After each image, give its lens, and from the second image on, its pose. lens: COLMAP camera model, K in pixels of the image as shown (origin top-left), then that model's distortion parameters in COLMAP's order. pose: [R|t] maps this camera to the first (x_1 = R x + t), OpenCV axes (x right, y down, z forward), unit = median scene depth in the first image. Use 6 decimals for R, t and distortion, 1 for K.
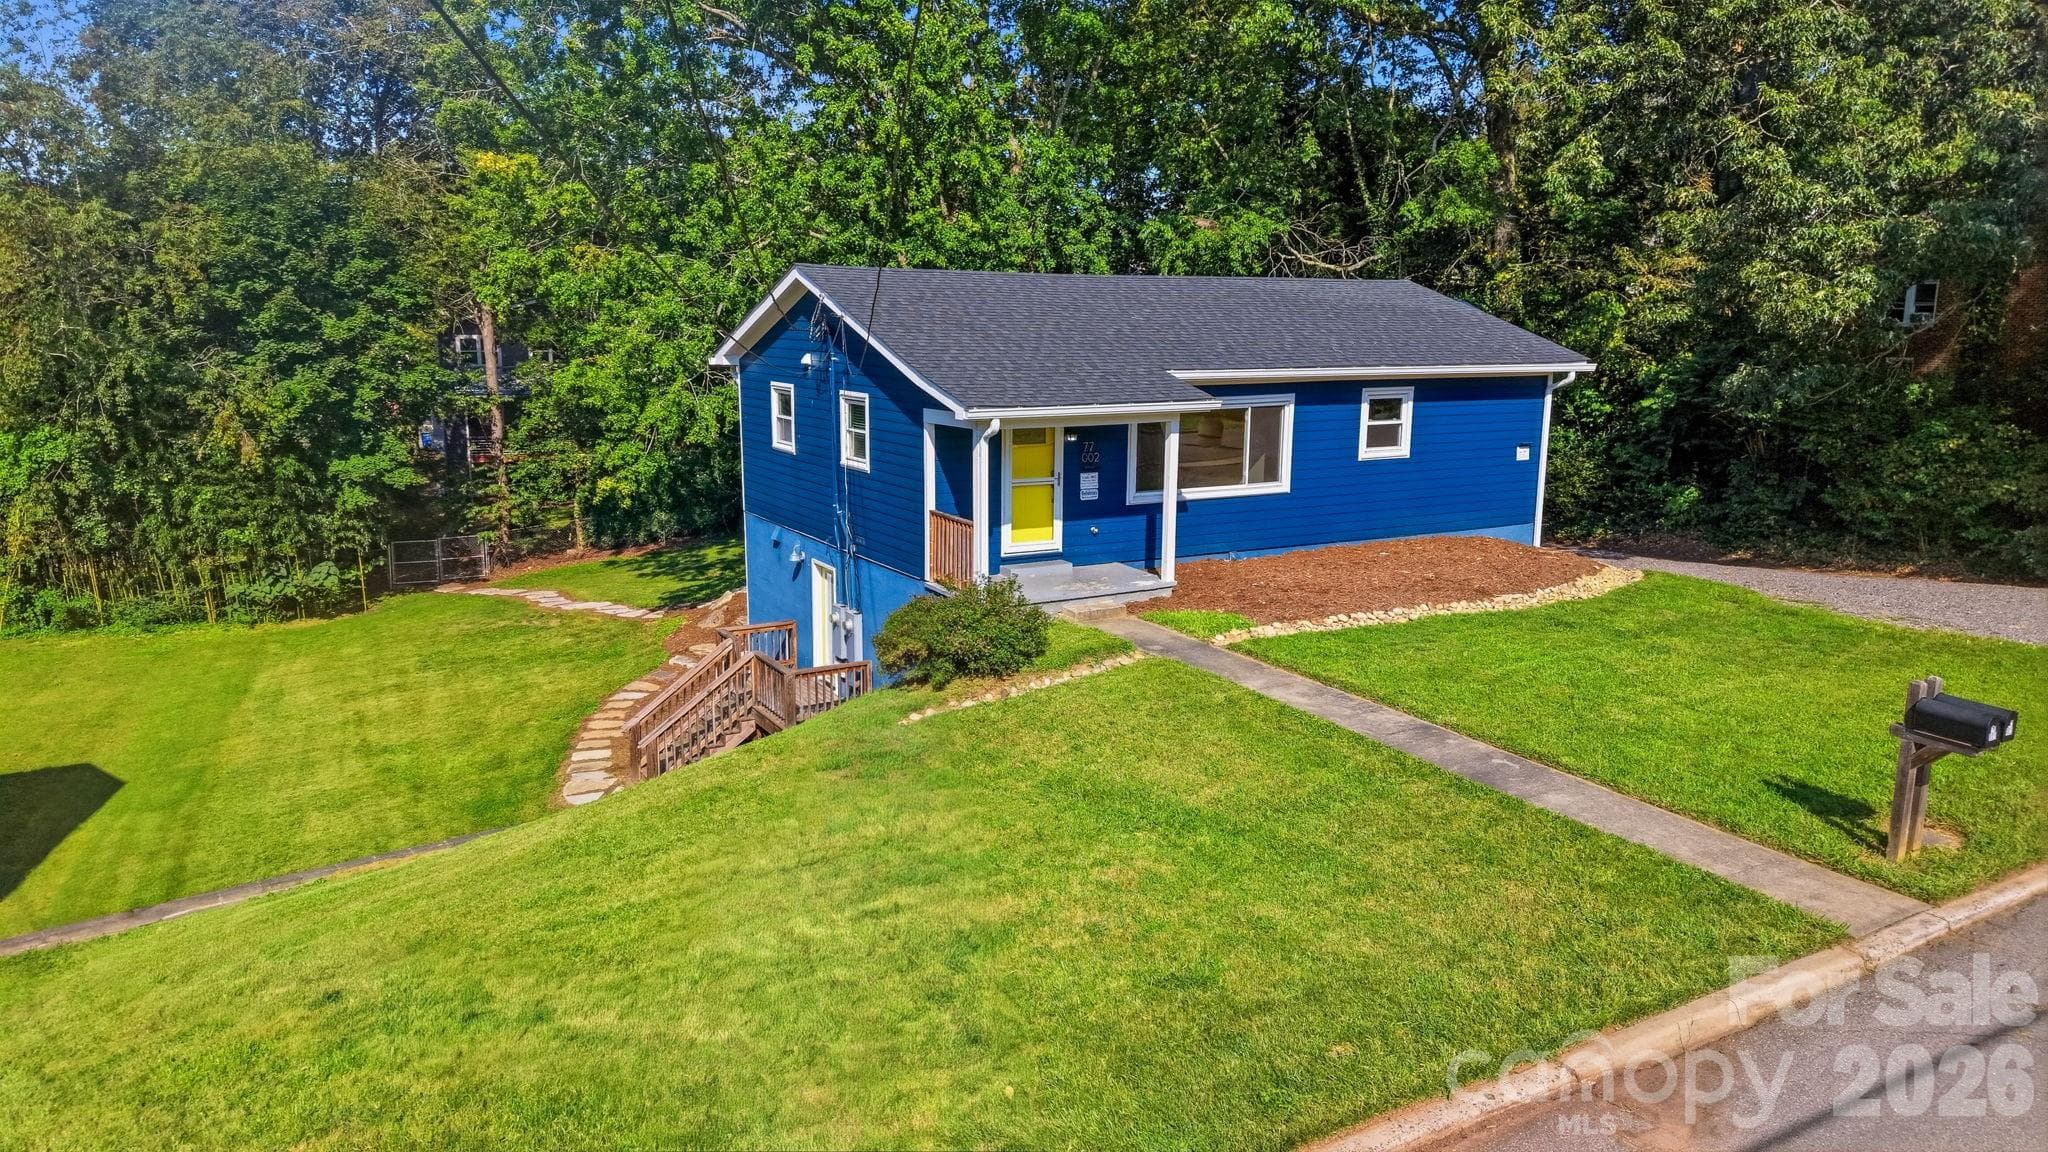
lens RADIAL K [[1382.7, 0, 1022.7], [0, 1382.7, 574.8], [0, 0, 1]] dist [0.023738, -0.013818]
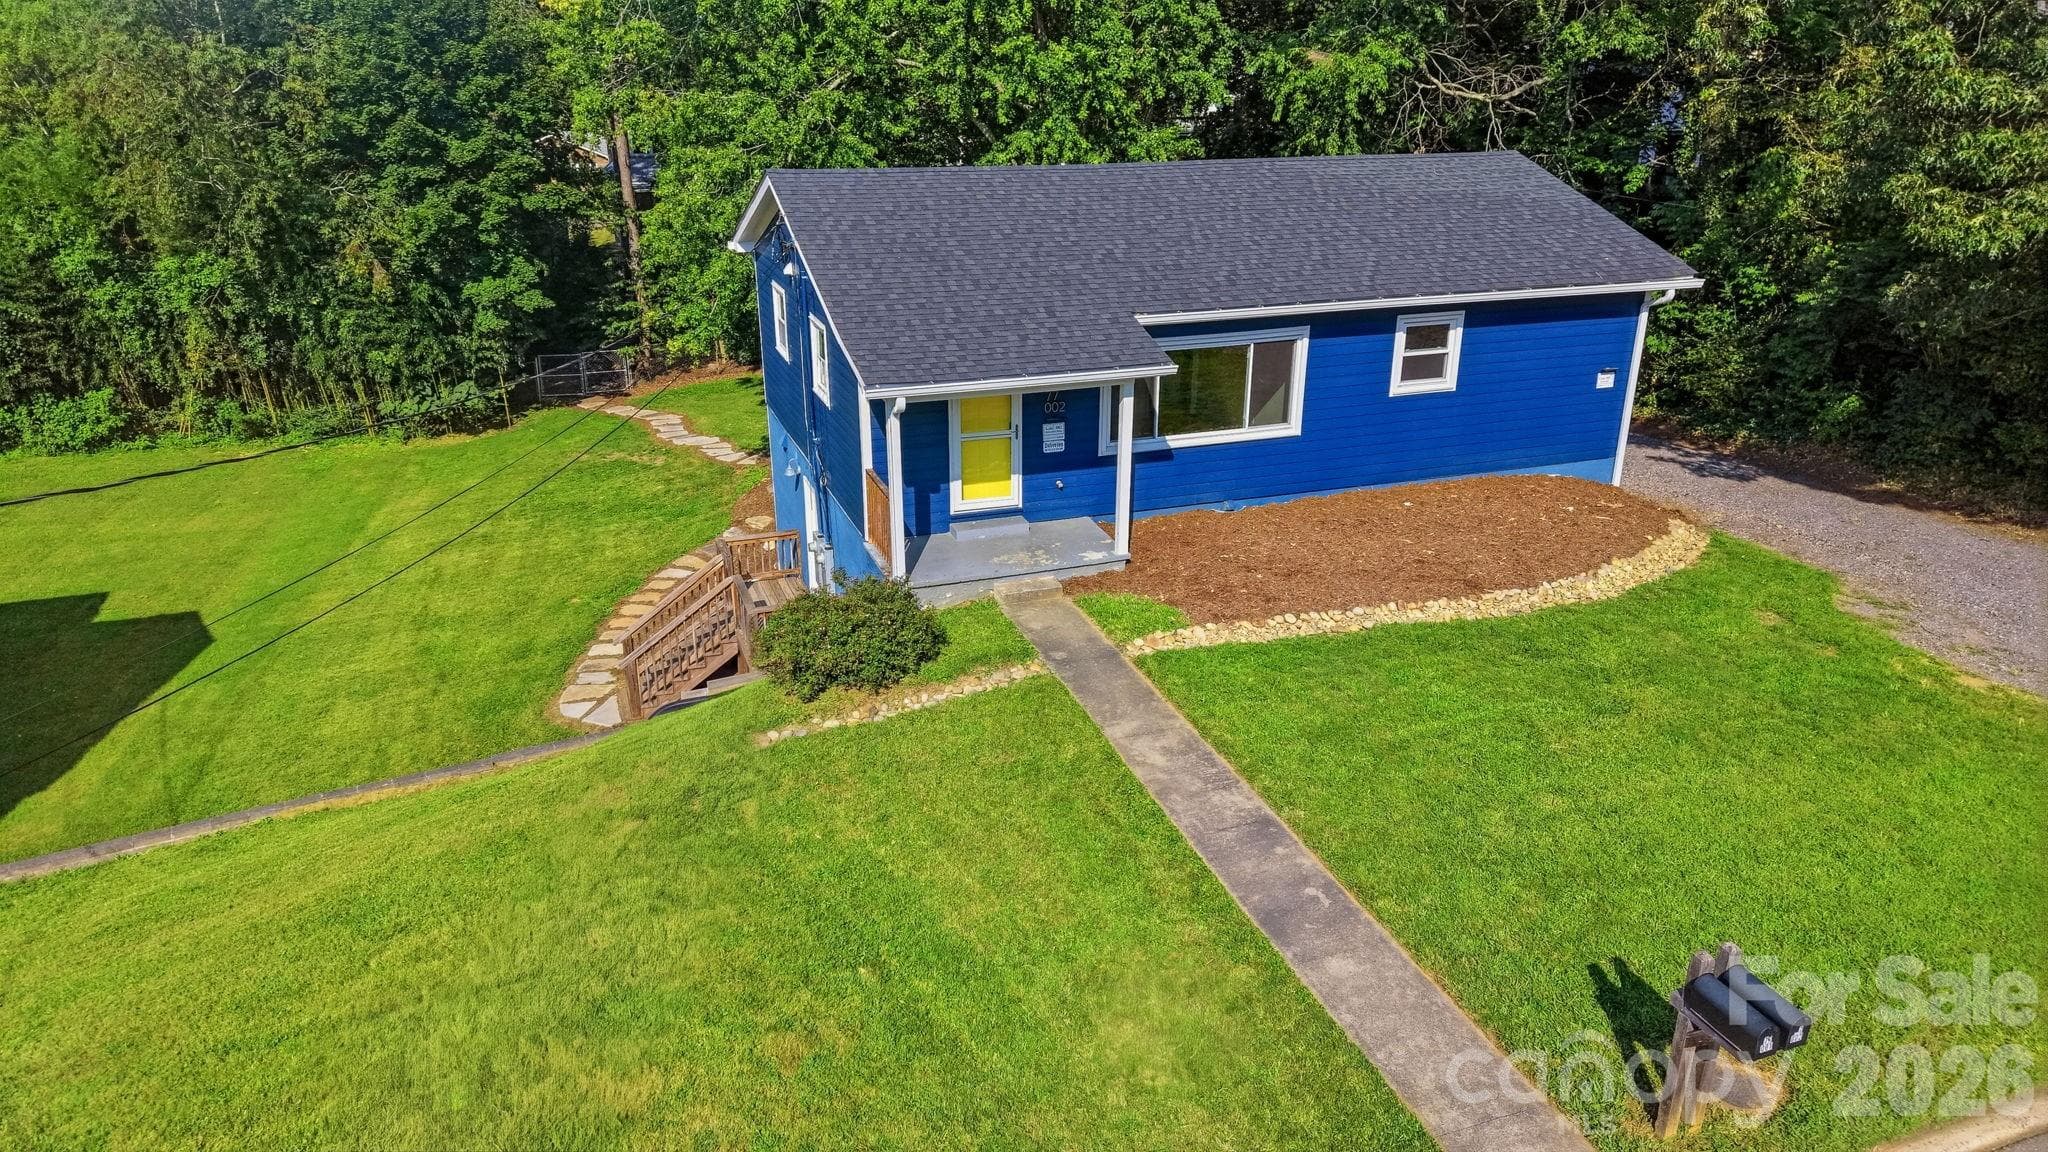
lens RADIAL K [[1382.7, 0, 1022.6], [0, 1382.7, 576.8], [0, 0, 1]] dist [0.023738, -0.013818]
pose [[0.984183, 0.058292, -0.167289, 0.133344], [-0.027069, 0.982708, 0.183175, -0.100462], [0.175074, -0.175749, 0.968742, 0.062596]]
